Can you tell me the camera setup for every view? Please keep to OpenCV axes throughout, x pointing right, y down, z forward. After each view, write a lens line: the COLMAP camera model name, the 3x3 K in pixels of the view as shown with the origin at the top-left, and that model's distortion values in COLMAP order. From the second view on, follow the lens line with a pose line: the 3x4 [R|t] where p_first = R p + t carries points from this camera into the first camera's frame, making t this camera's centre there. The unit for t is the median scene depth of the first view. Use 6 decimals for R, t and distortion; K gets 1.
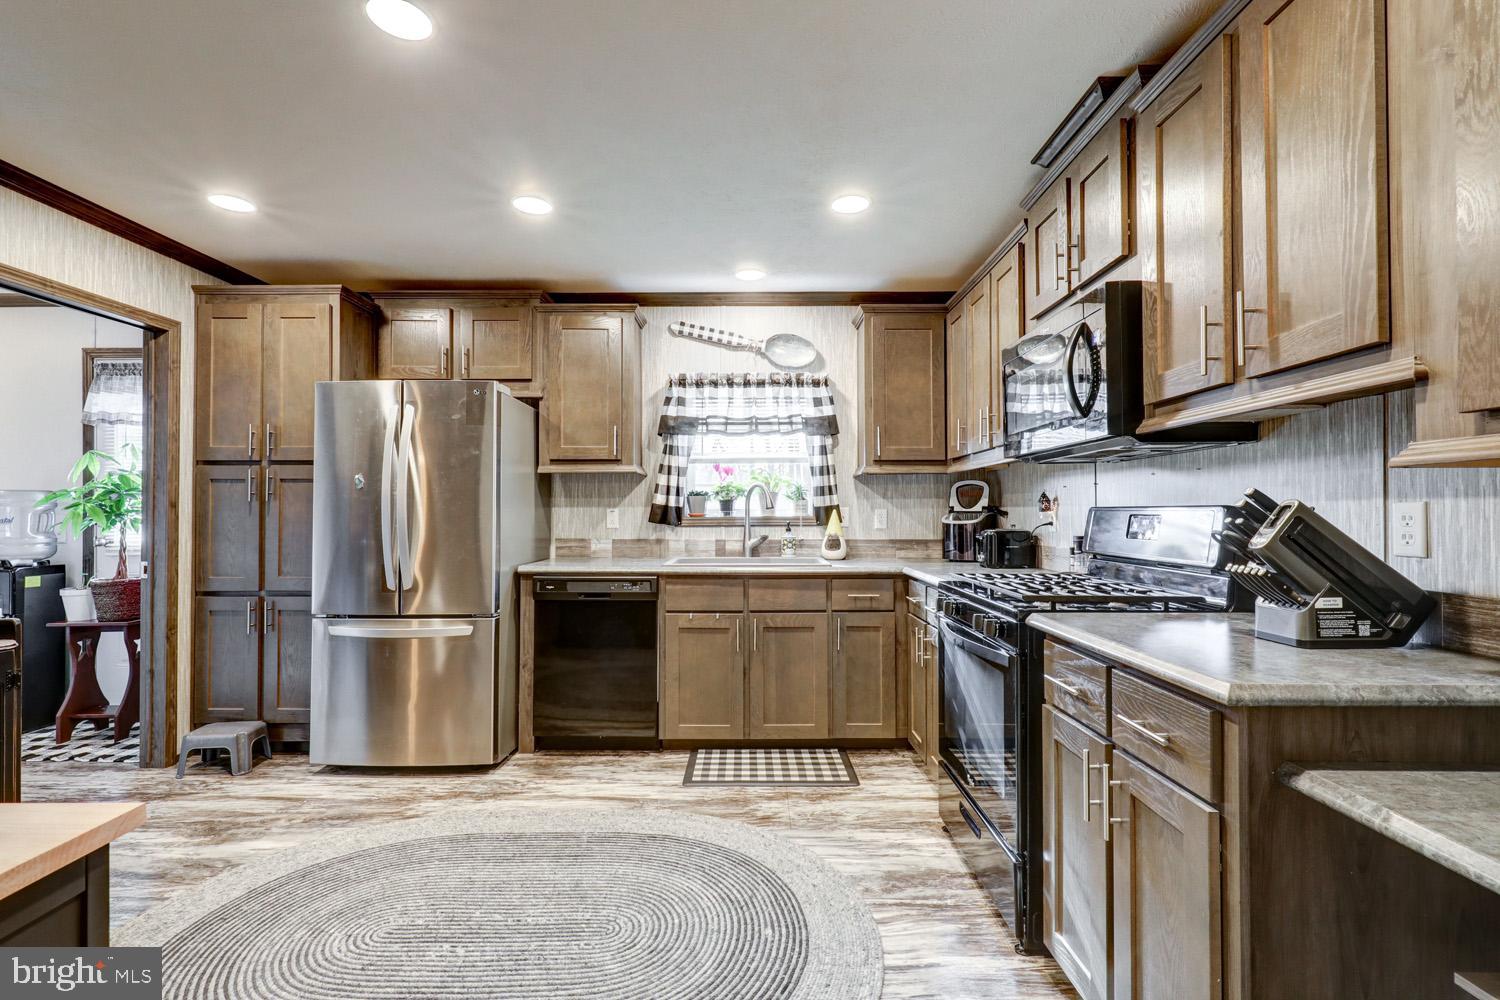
lens RADIAL K [[674.2, 0, 754.4], [0, 674.2, 507.7], [0, 0, 1]] dist [-0.004216, 0.000392]
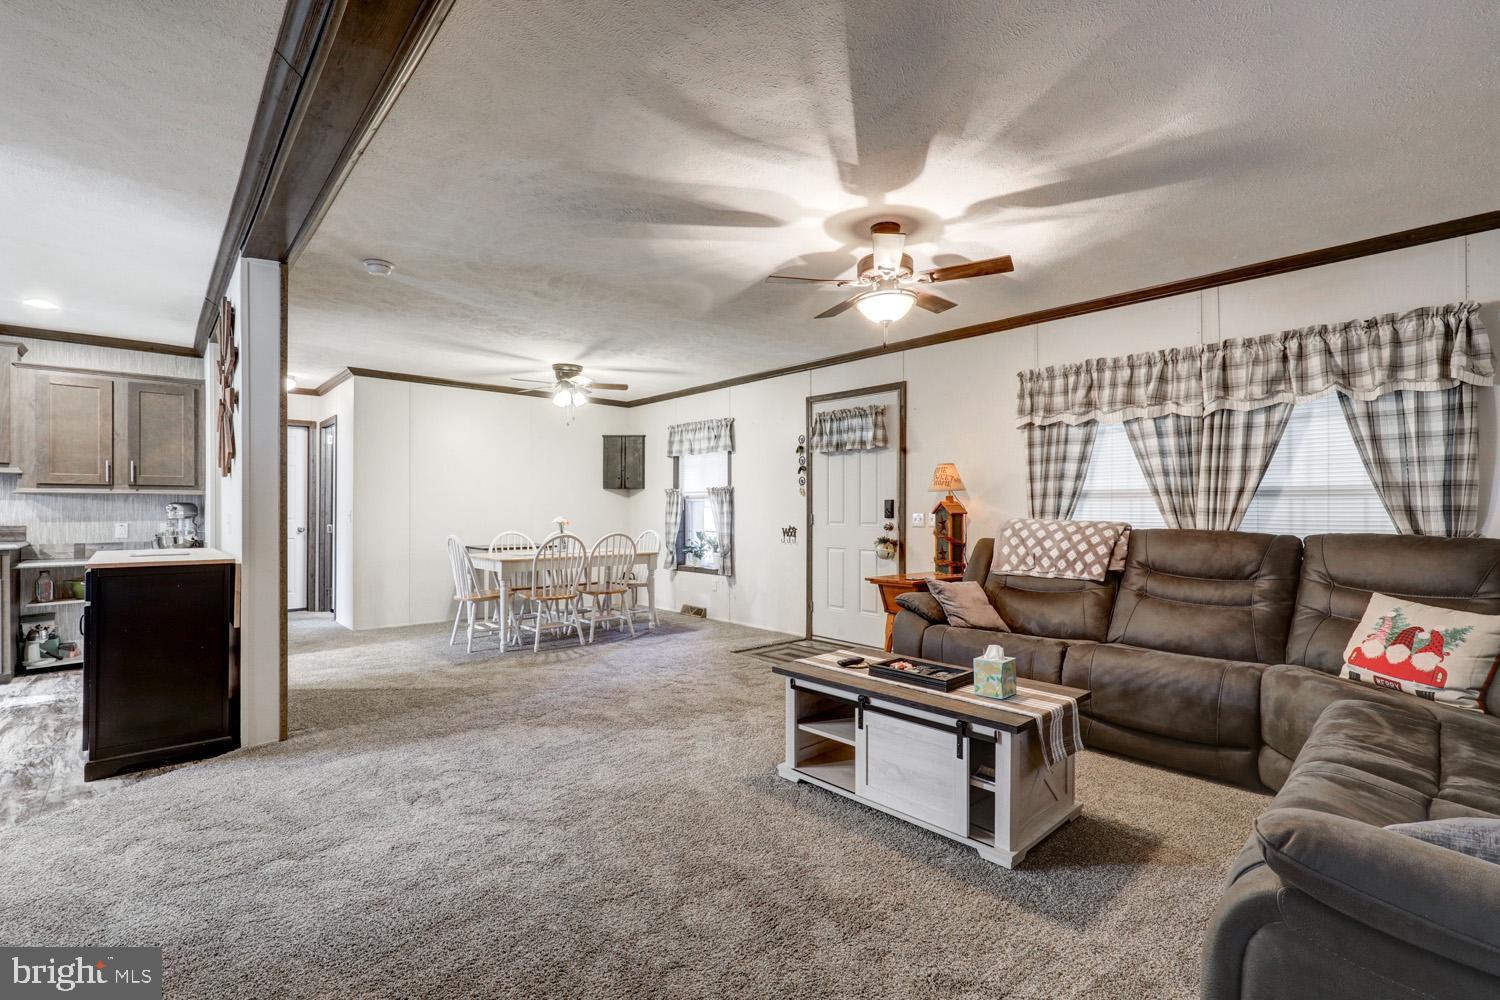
lens RADIAL K [[674.2, 0, 756.2], [0, 674.2, 506.9], [0, 0, 1]] dist [-0.004216, 0.000392]
pose [[-0.671680, 0.001182, 0.740840, -1.748631], [-0.005130, 0.999967, -0.006247, 0.009810], [-0.740824, -0.007997, -0.671652, 0.119607]]
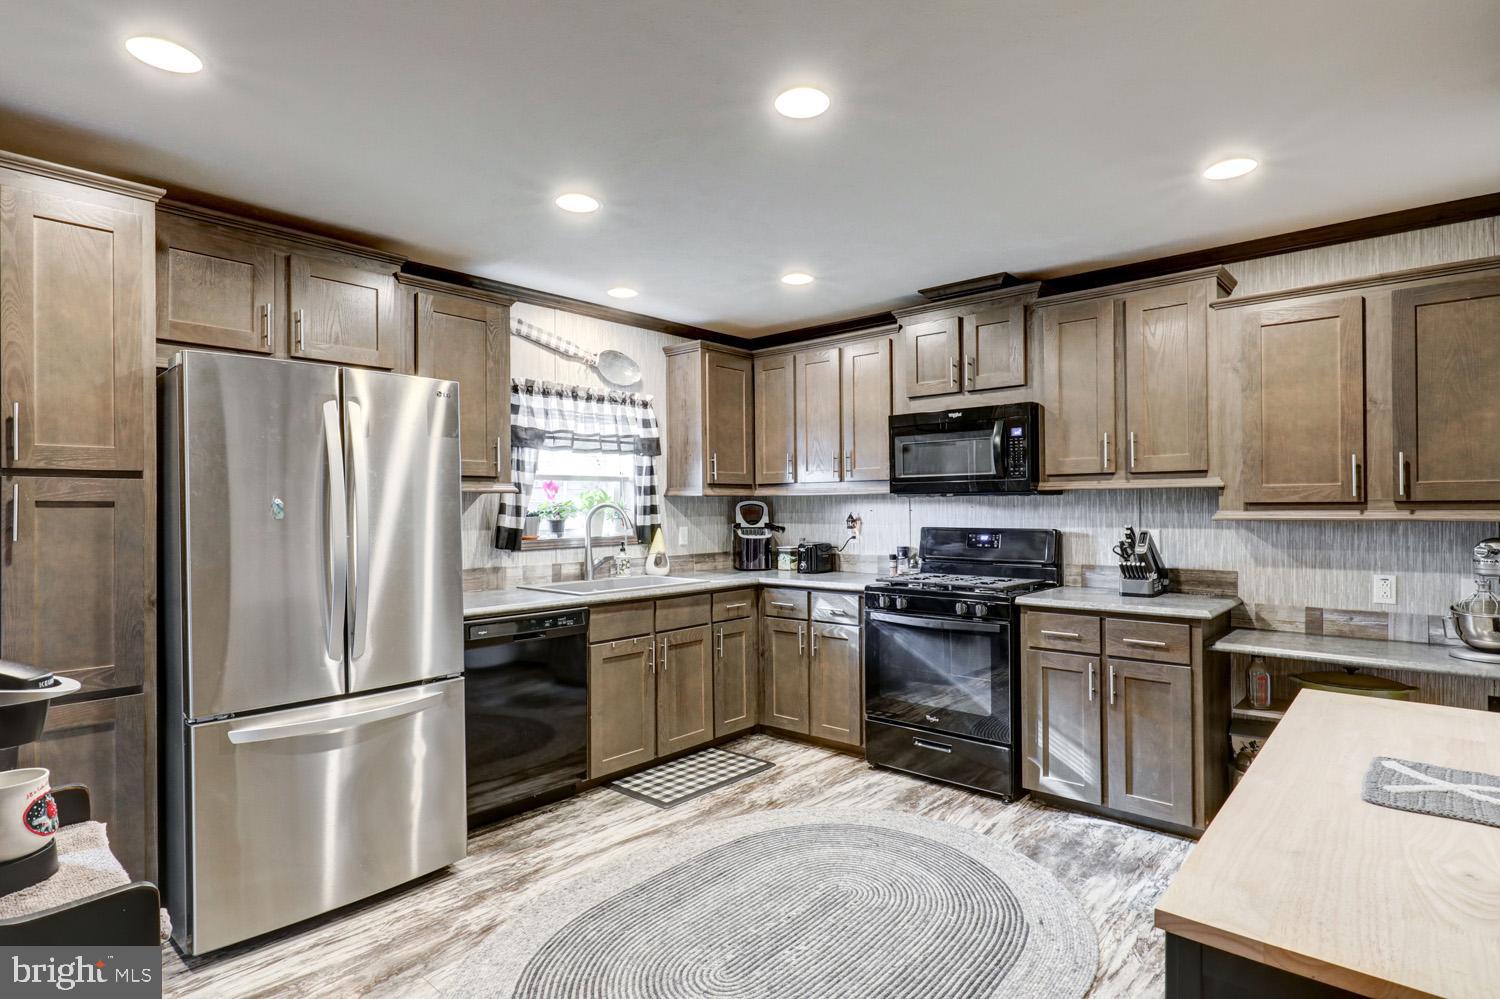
lens RADIAL K [[774.0, 0, 752.4], [0, 774.0, 505.7], [0, 0, 1]] dist [-0.001102, -0.002649]
pose [[0.662451, -0.001968, 0.749103, -0.787180], [0.000539, 0.999998, 0.002150, -0.039793], [-0.749105, -0.001021, 0.662450, 0.117579]]
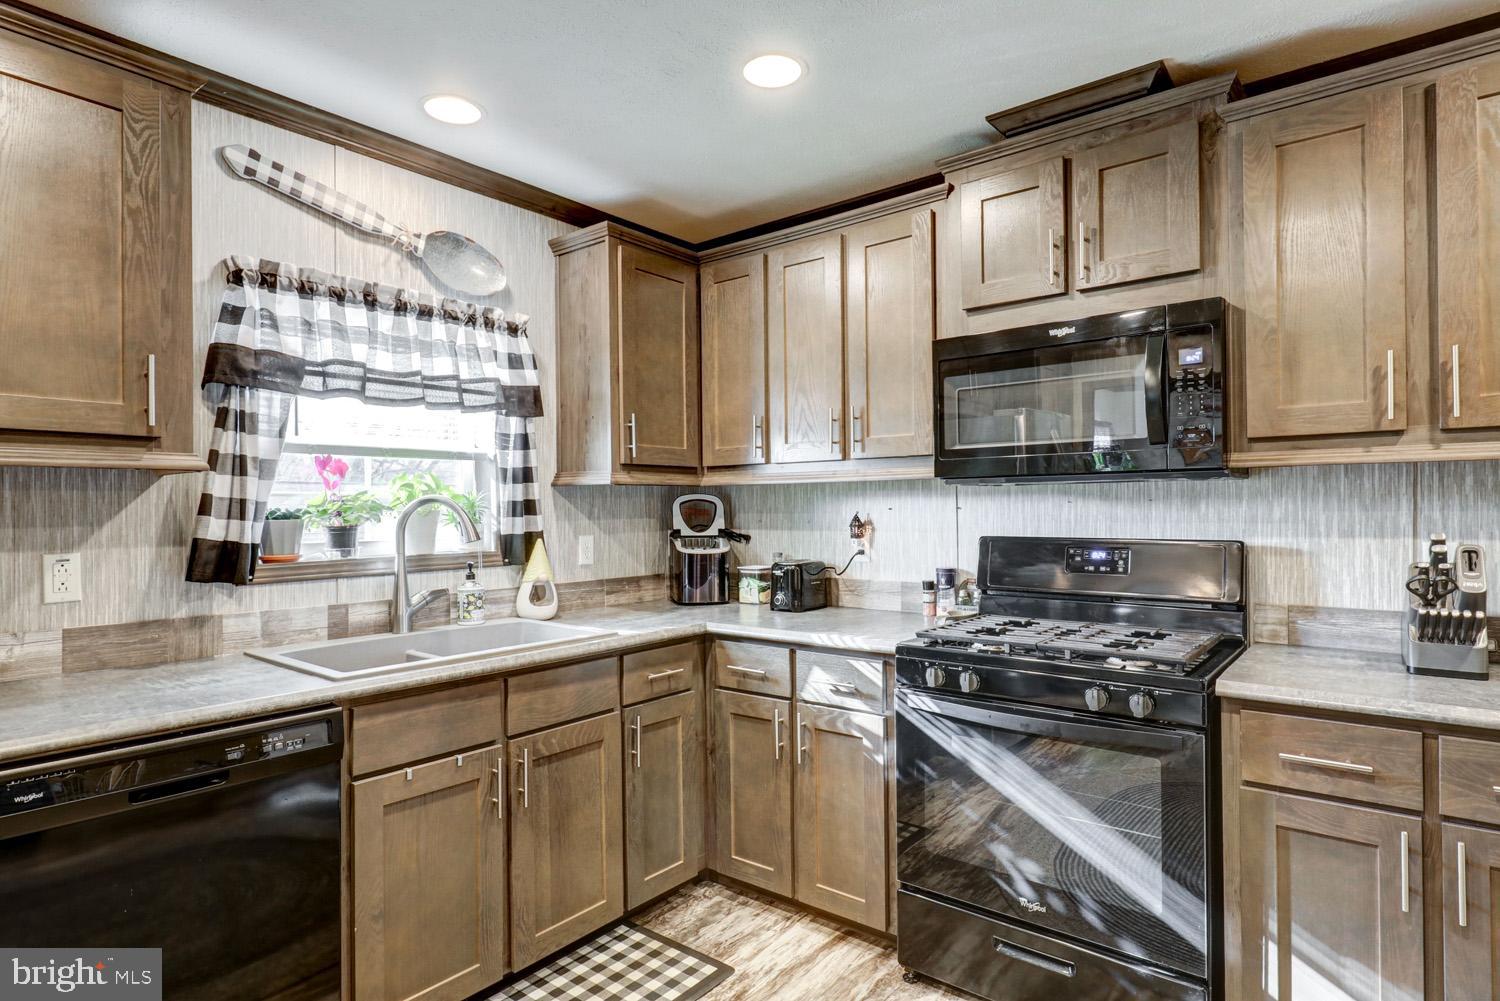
lens RADIAL K [[806.9, 0, 752.6], [0, 806.9, 507.4], [0, 0, 1]] dist [0.001921, 0.001025]
pose [[0.627529, -0.002898, 0.778588, -0.388967], [0.001835, 0.999996, 0.002244, -0.031598], [-0.778591, 0.000020, 0.627532, 0.441607]]
